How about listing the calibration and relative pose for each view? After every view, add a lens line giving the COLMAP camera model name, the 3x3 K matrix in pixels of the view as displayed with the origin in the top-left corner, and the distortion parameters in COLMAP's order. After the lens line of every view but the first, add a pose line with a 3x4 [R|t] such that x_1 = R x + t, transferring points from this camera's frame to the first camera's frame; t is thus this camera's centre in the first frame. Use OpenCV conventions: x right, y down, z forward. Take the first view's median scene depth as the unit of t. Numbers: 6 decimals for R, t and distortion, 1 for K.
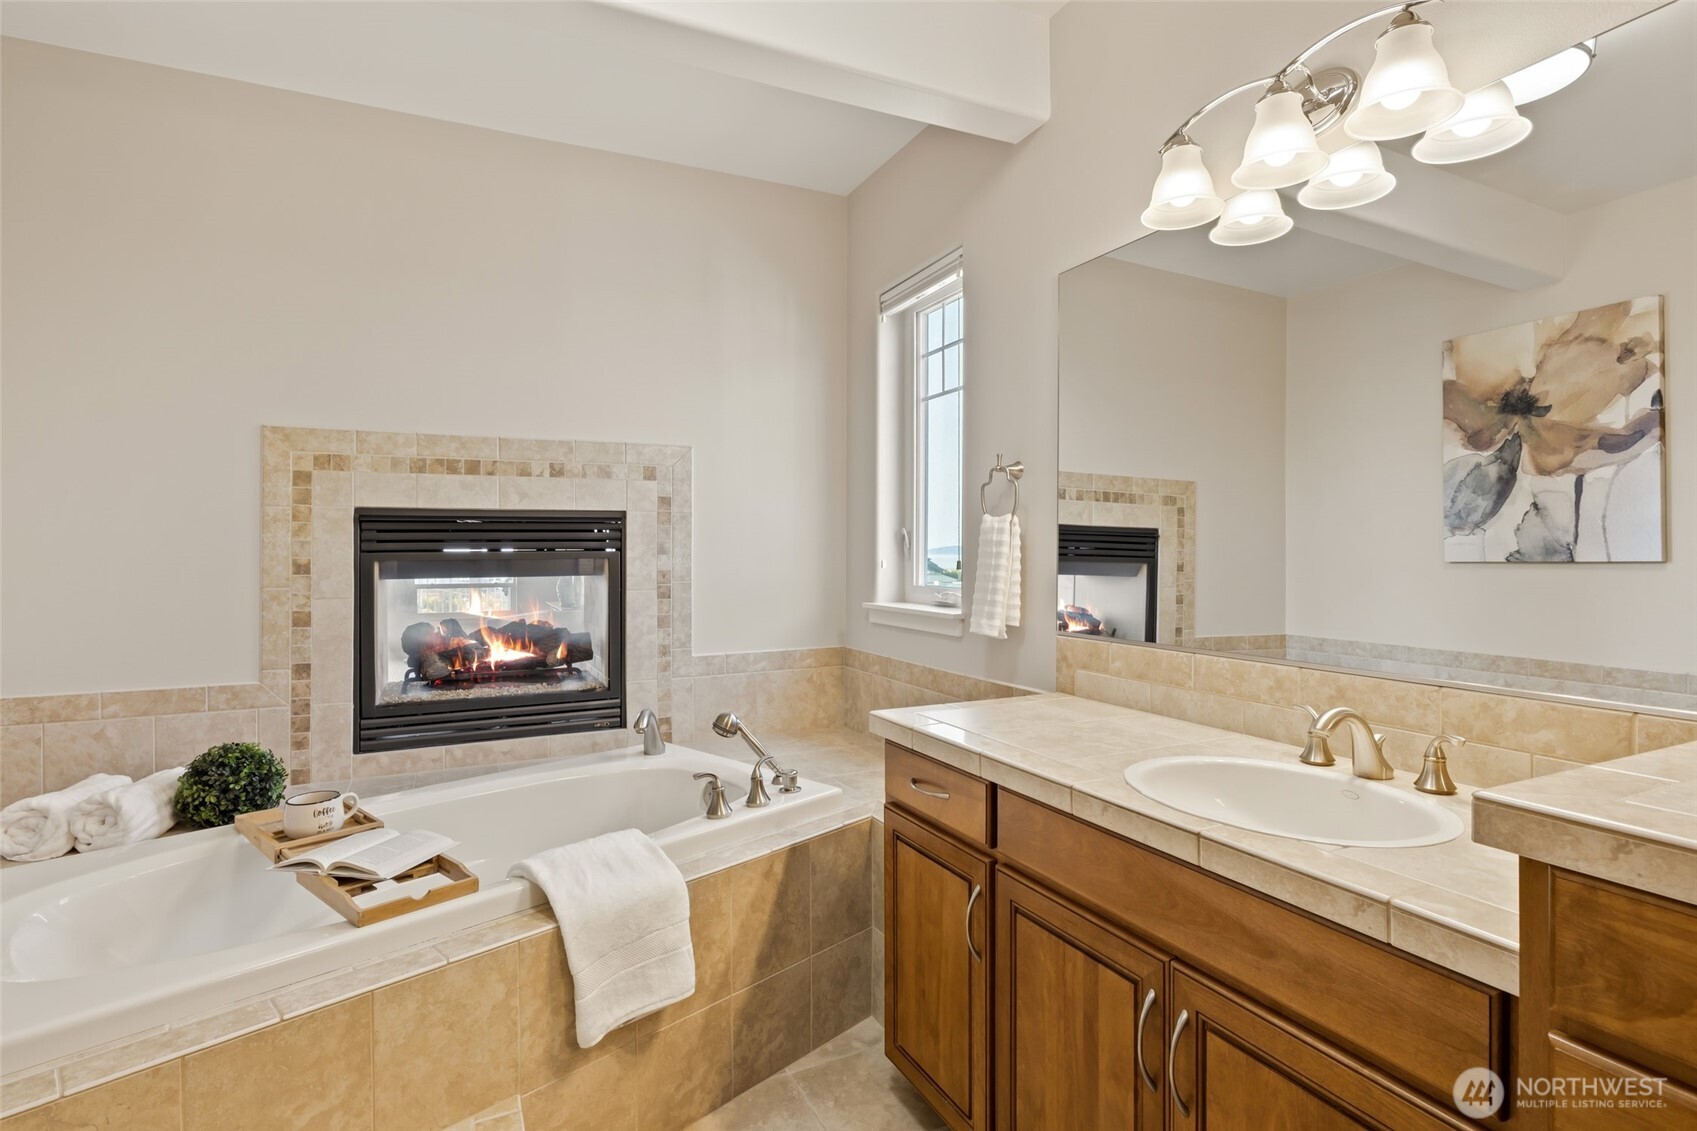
lens RADIAL K [[870.0, 0, 863.2], [0, 870.0, 561.7], [0, 0, 1]] dist [-0.006832, 0.000152]
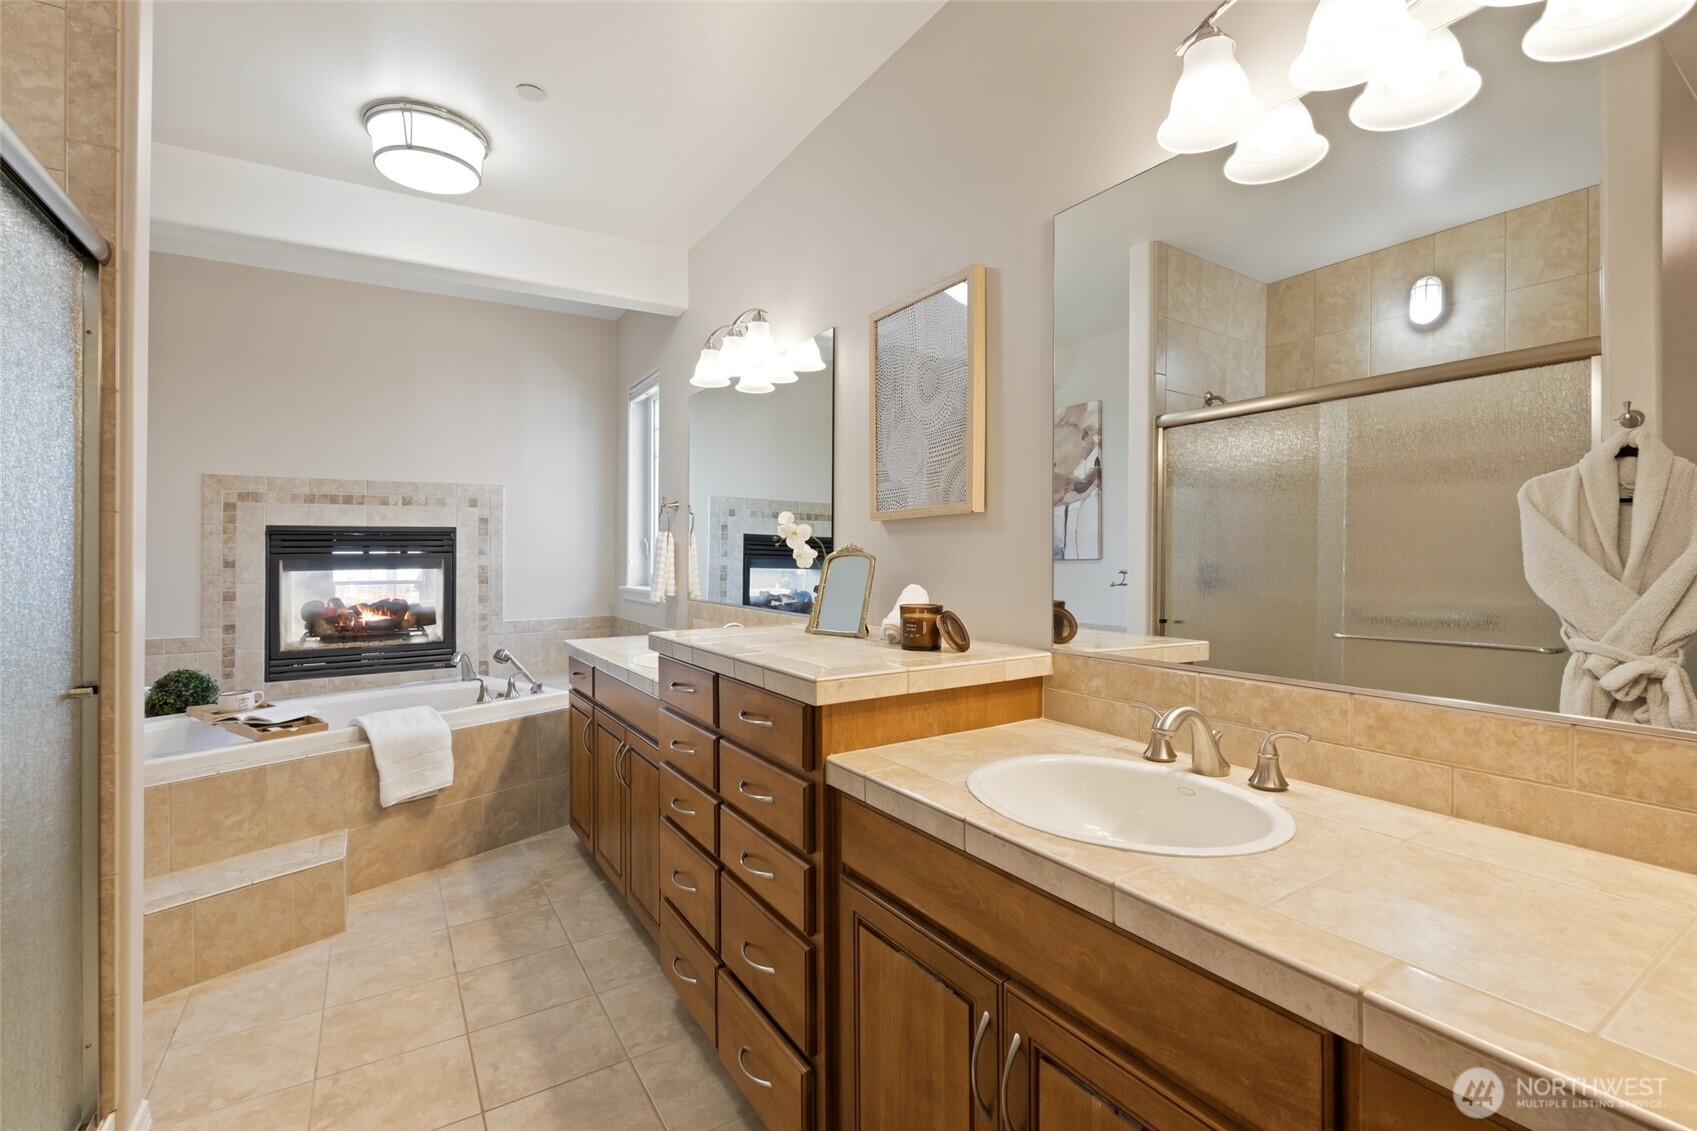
lens RADIAL K [[744.6, 0, 835.4], [0, 744.6, 557.8], [0, 0, 1]] dist [-0.004695, 0.000203]
pose [[0.993986, -0.001425, 0.109499, 0.303550], [0.002029, 0.999983, -0.005403, 0.005776], [-0.109490, 0.005593, 0.993972, -0.467301]]
